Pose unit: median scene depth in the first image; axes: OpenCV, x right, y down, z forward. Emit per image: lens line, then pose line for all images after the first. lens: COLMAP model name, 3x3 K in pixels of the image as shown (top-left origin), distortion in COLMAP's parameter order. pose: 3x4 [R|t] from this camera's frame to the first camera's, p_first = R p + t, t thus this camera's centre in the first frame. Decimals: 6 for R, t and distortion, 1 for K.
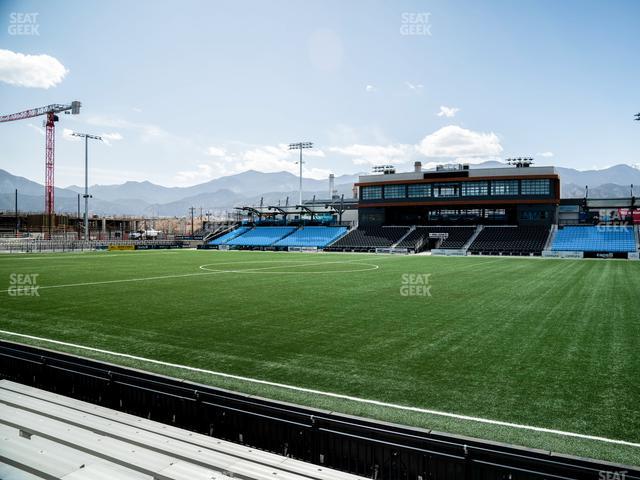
lens RADIAL K [[496.1, 0, 358.7], [0, 496.1, 240.4], [0, 0, 1]] dist [-0.086068, 0.005420]
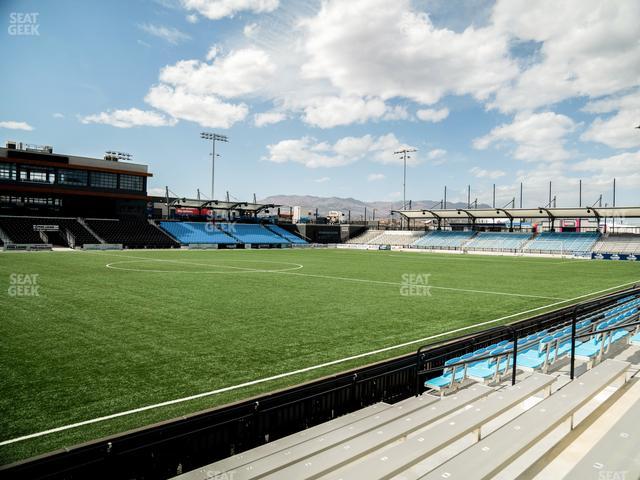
lens RADIAL K [[496.1, 0, 358.7], [0, 496.1, 240.4], [0, 0, 1]] dist [-0.086068, 0.005420]
pose [[0.257195, -0.011270, 0.966294, -0.467954], [-0.008614, 0.999866, 0.013954, -0.004229], [-0.966321, -0.011912, 0.257063, 0.238644]]
